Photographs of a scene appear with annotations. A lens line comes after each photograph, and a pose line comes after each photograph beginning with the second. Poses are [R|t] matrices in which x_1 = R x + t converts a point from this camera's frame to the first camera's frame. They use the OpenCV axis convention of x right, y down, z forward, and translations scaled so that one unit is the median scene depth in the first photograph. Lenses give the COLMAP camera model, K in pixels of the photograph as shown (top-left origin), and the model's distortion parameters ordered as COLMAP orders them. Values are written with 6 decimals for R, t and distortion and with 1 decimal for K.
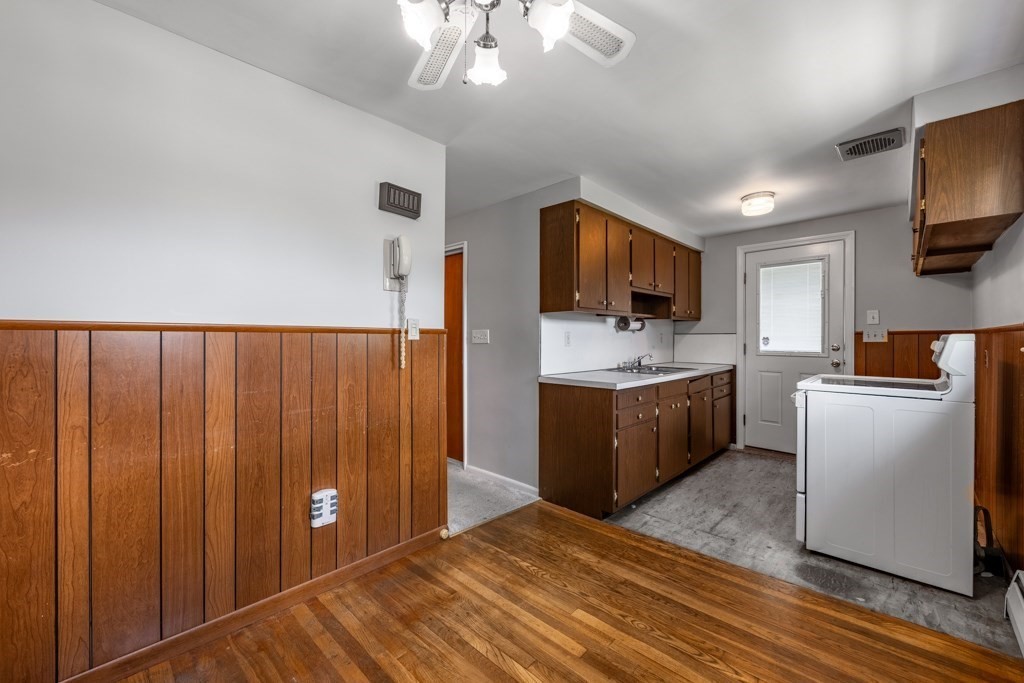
lens RADIAL K [[405.0, 0, 517.4], [0, 405.0, 339.8], [0, 0, 1]] dist [0.002552, -0.000587]
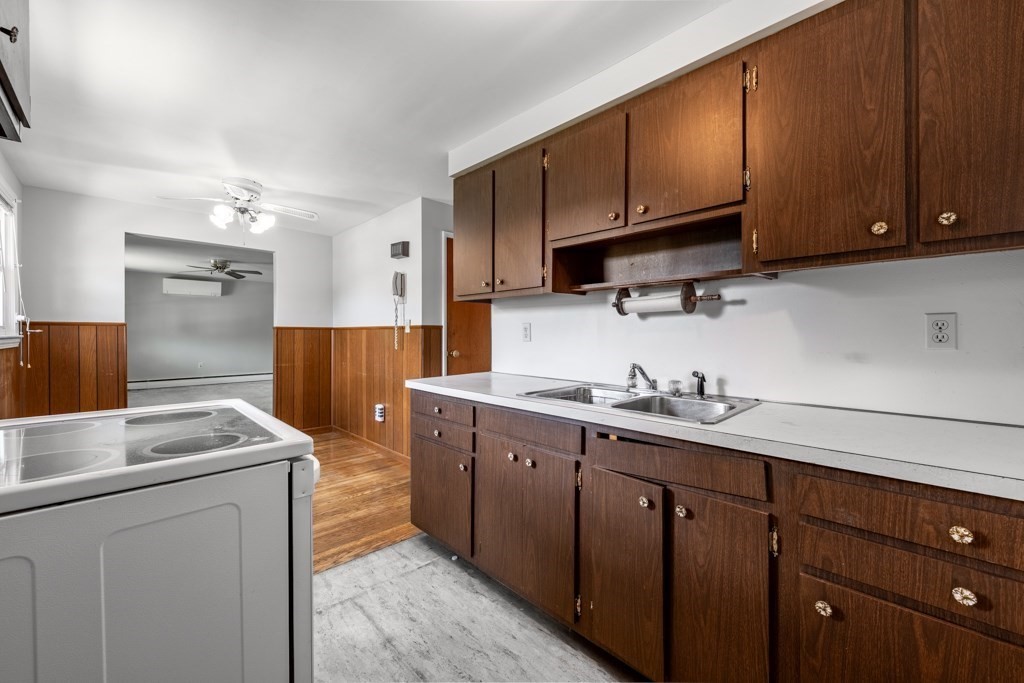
lens RADIAL K [[405.0, 0, 510.7], [0, 405.0, 334.8], [0, 0, 1]] dist [0.002552, -0.000587]
pose [[-0.036052, 0.005159, -0.999337, 1.381311], [-0.005922, 0.999968, 0.005376, -0.001570], [0.999332, 0.006112, -0.036020, 1.526104]]
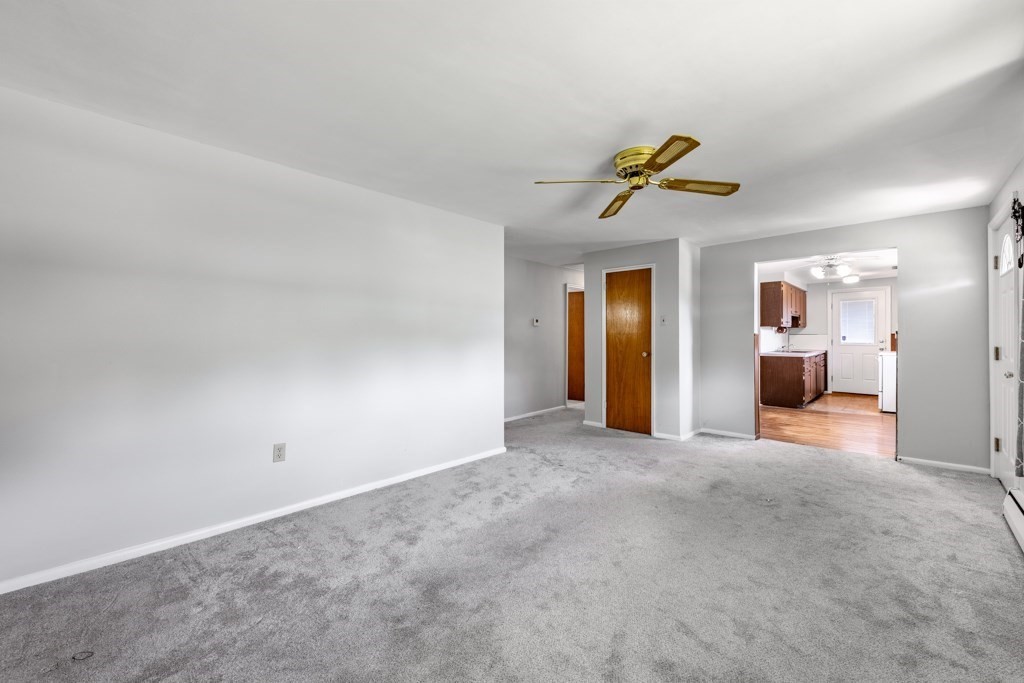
lens RADIAL K [[405.0, 0, 514.9], [0, 405.0, 335.1], [0, 0, 1]] dist [0.002552, -0.000587]
pose [[0.999998, 0.000532, -0.002112, -1.943782], [-0.000538, 0.999995, -0.002967, -0.010172], [0.002110, 0.002969, 0.999993, -1.934371]]
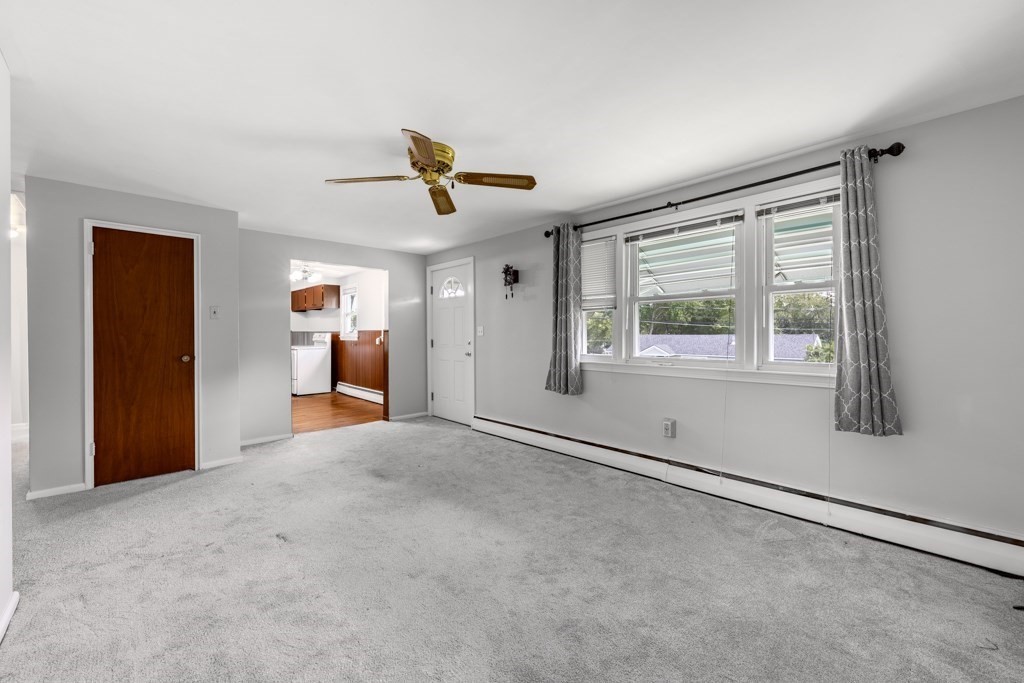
lens RADIAL K [[405.0, 0, 507.2], [0, 405.0, 339.2], [0, 0, 1]] dist [0.002552, -0.000587]
pose [[0.075117, -0.013388, 0.997085, -2.710721], [-0.000653, 0.999909, 0.013475, -0.009206], [-0.997175, -0.001664, 0.075101, -1.091505]]
